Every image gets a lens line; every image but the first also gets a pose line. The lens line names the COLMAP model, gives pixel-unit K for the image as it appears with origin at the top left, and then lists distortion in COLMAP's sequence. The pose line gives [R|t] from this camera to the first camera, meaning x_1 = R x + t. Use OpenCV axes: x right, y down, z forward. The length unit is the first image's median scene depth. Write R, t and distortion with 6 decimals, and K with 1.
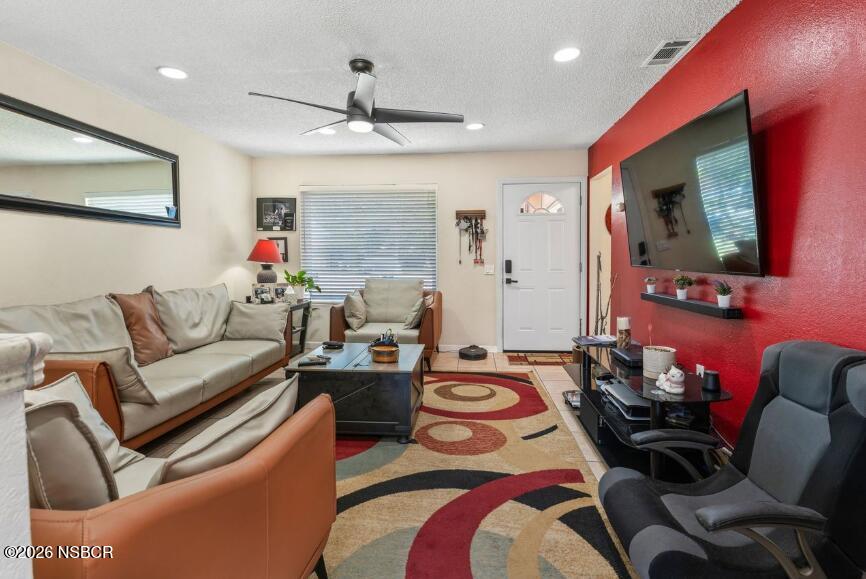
lens RADIAL K [[420.2, 0, 433.1], [0, 420.2, 272.5], [0, 0, 1]] dist [0.001131, -0.000266]
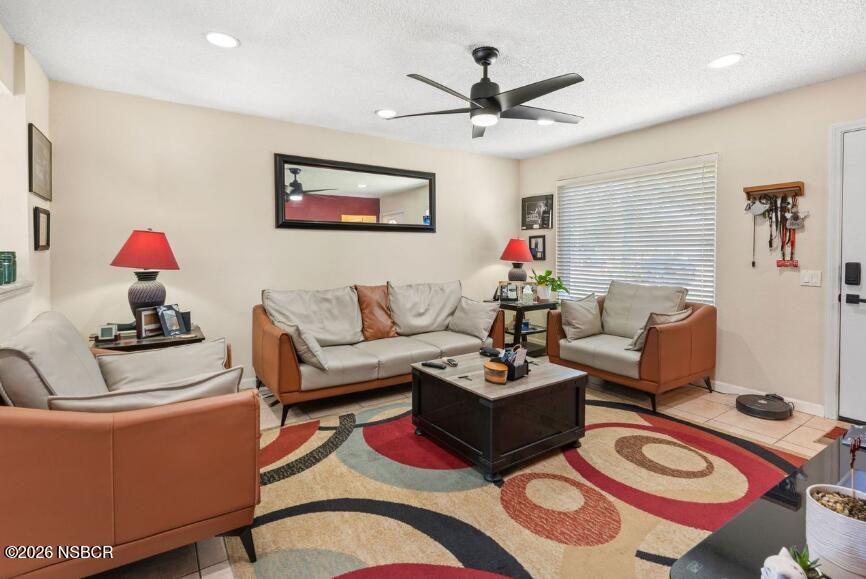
lens RADIAL K [[420.2, 0, 428.1], [0, 420.2, 260.4], [0, 0, 1]] dist [0.001131, -0.000266]
pose [[0.625664, 0.013266, -0.779980, 0.365133], [-0.020997, 0.999780, 0.000162, -0.028361], [0.779810, 0.016276, 0.625805, 0.254128]]
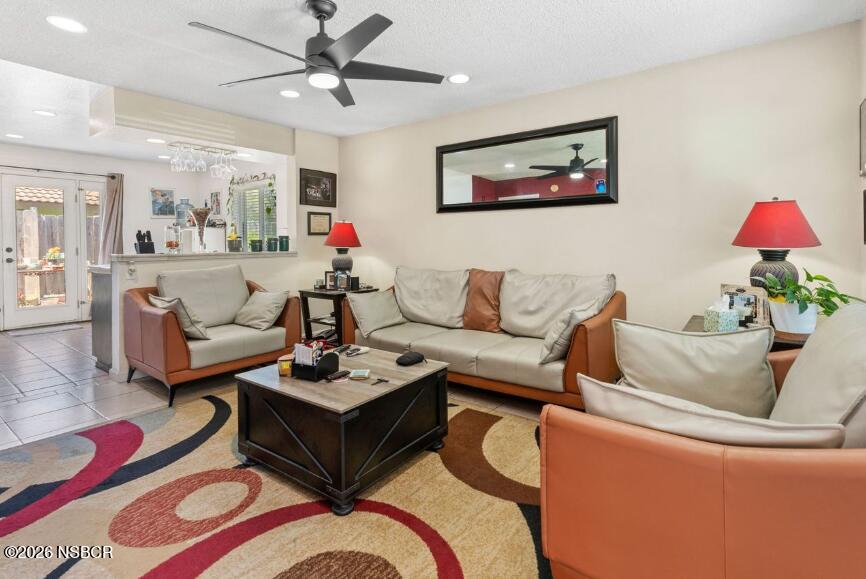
lens RADIAL K [[420.2, 0, 430.6], [0, 420.2, 246.1], [0, 0, 1]] dist [0.001131, -0.000266]
pose [[-0.514060, 0.015955, -0.857606, 0.329790], [-0.019043, 0.999368, 0.030006, -0.044081], [0.857543, 0.031756, -0.513431, 1.231970]]
